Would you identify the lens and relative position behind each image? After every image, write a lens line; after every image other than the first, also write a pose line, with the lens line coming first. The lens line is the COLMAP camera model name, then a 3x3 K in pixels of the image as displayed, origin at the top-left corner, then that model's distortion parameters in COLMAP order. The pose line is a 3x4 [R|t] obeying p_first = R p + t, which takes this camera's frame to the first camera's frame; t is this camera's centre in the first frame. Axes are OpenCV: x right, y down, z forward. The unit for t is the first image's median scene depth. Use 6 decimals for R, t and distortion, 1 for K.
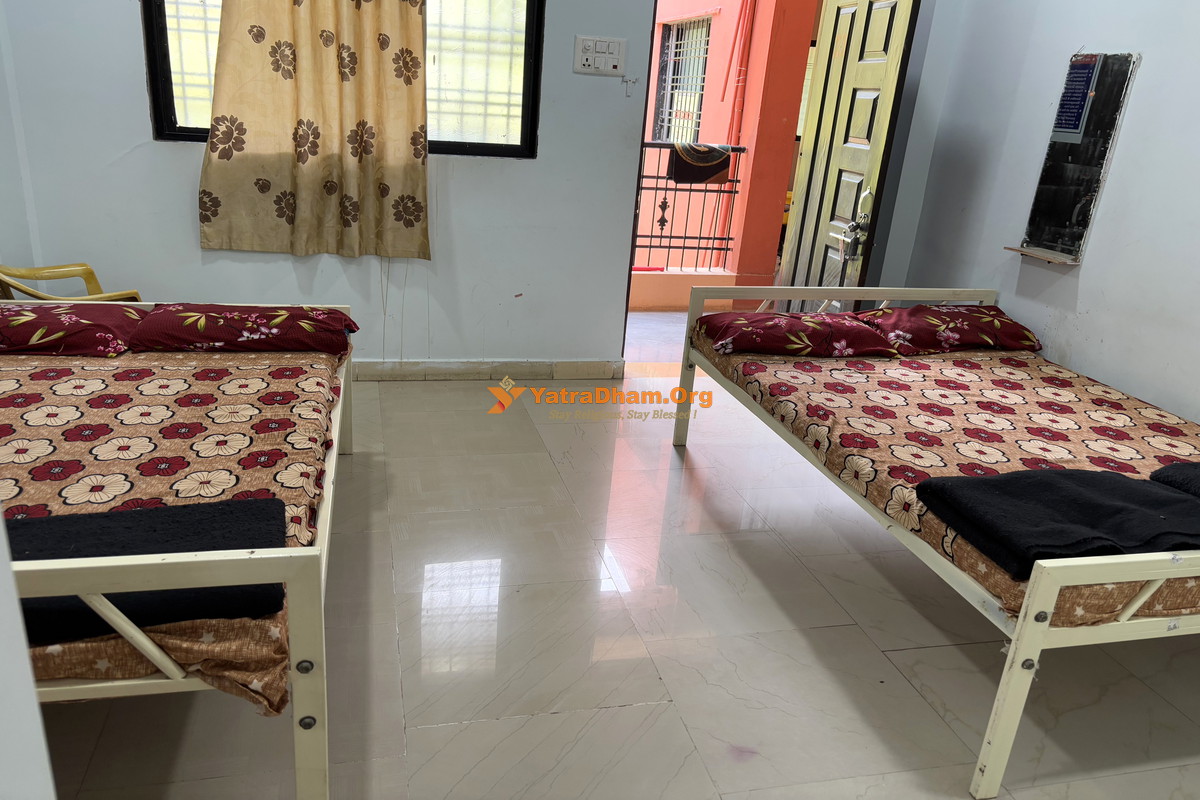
lens RADIAL K [[902.5, 0, 600.0], [0, 902.5, 400.0], [0, 0, 1]] dist [0.042216, 0.000770]
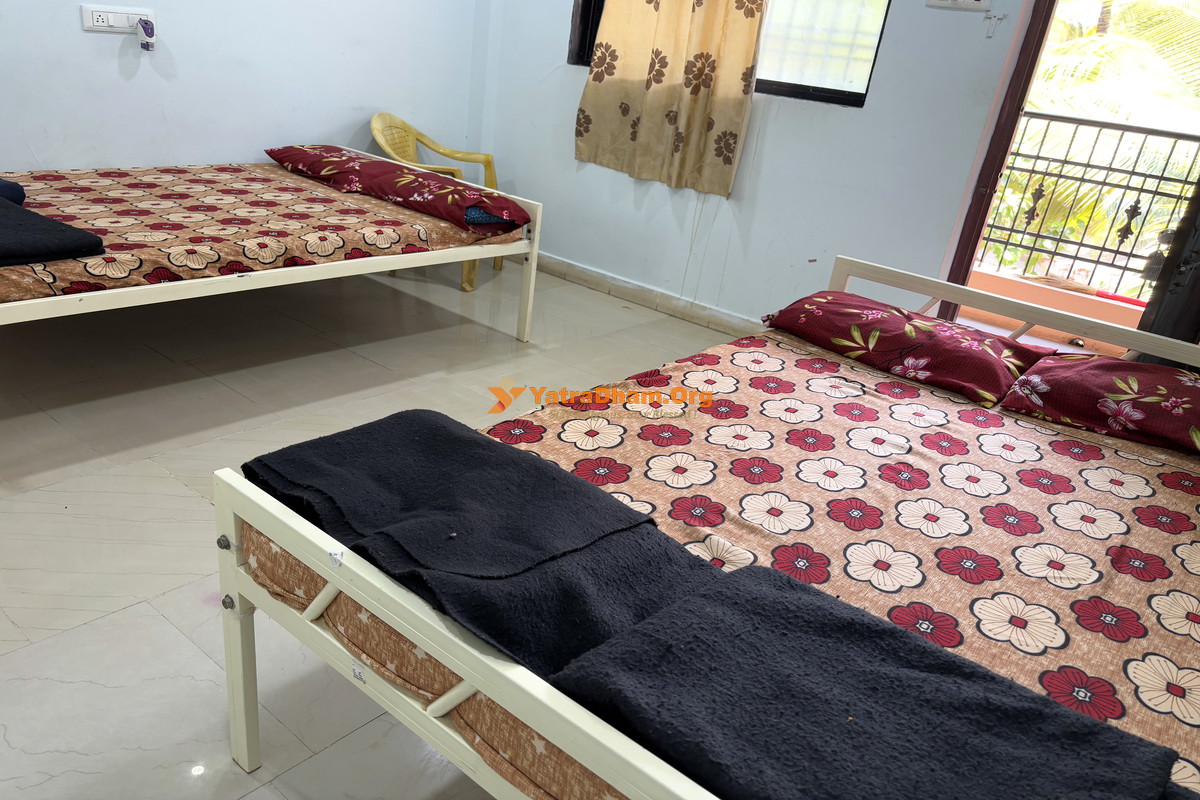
lens RADIAL K [[914.8, 0, 600.0], [0, 914.8, 400.0], [0, 0, 1]] dist [0.008059, -0.004012]
pose [[0.604701, 0.307330, -0.734769, 0.560786], [-0.323329, 0.937837, 0.126173, -0.038568], [0.727870, 0.161275, 0.666479, 0.314840]]
